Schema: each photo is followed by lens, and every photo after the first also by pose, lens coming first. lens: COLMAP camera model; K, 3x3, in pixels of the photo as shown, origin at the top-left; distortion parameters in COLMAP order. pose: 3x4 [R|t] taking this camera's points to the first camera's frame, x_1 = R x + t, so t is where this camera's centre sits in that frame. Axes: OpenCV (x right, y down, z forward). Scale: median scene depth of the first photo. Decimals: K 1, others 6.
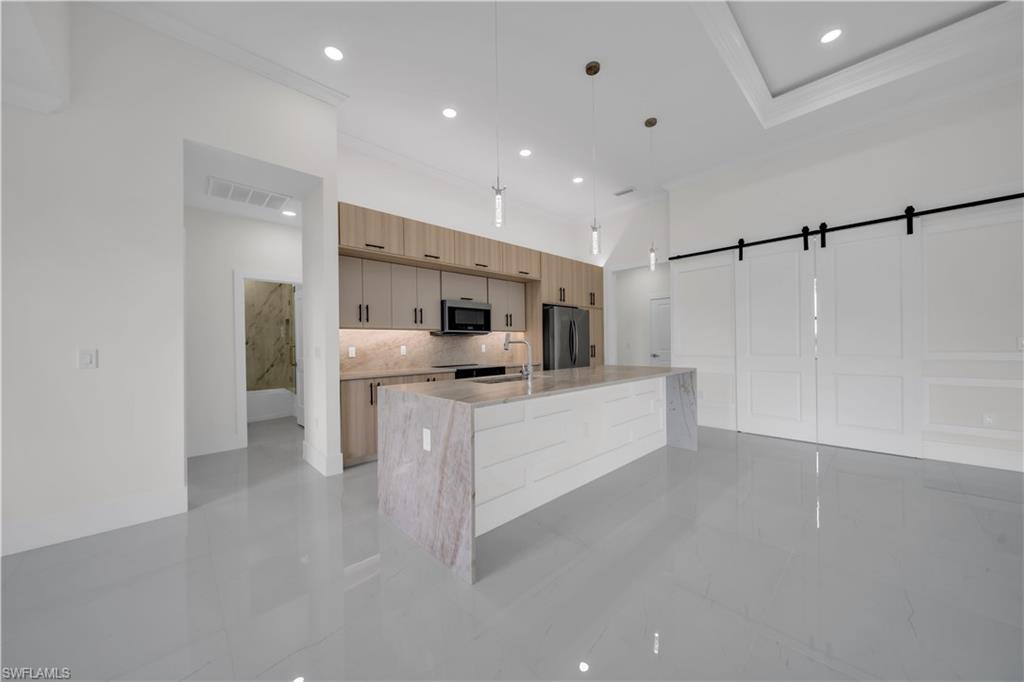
lens RADIAL K [[353.6, 0, 512.9], [0, 353.6, 344.2], [0, 0, 1]] dist [-0.007392, -0.000234]
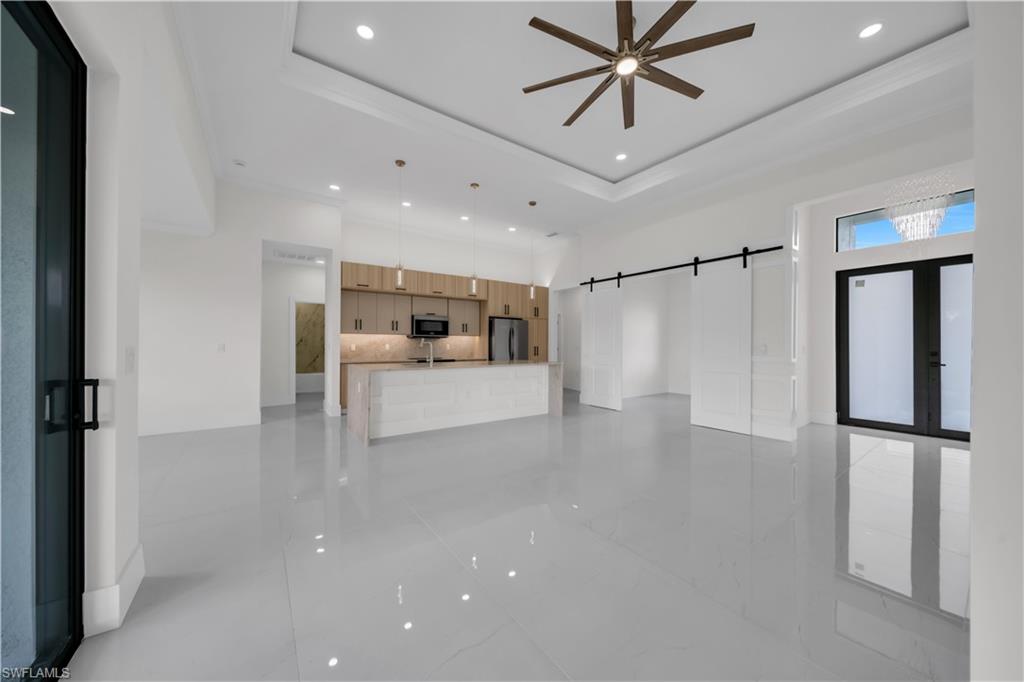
lens RADIAL K [[353.6, 0, 514.3], [0, 353.6, 343.9], [0, 0, 1]] dist [-0.007392, -0.000234]
pose [[0.990611, 0.017501, -0.135585, 0.449323], [-0.017639, 0.999844, 0.000181, -0.007521], [0.135568, 0.002212, 0.990766, -0.463979]]
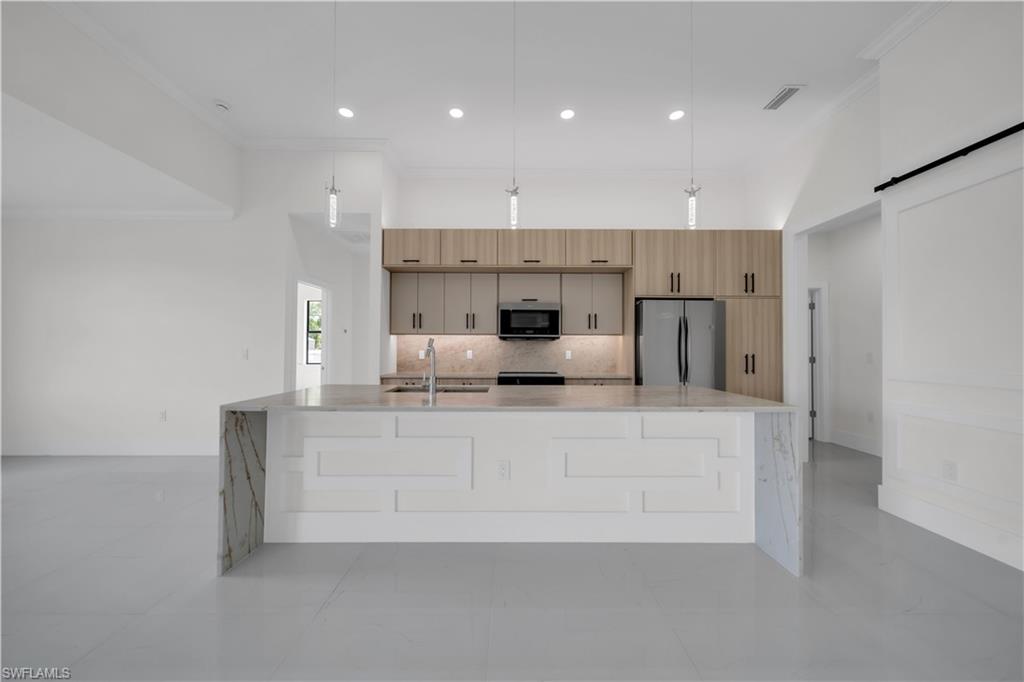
lens RADIAL K [[353.6, 0, 514.0], [0, 353.6, 343.7], [0, 0, 1]] dist [-0.007392, -0.000234]
pose [[0.724752, 0.005042, -0.688991, 0.493392], [-0.014813, 0.999856, -0.008265, -0.007495], [0.688850, 0.016196, 0.724723, 0.328546]]
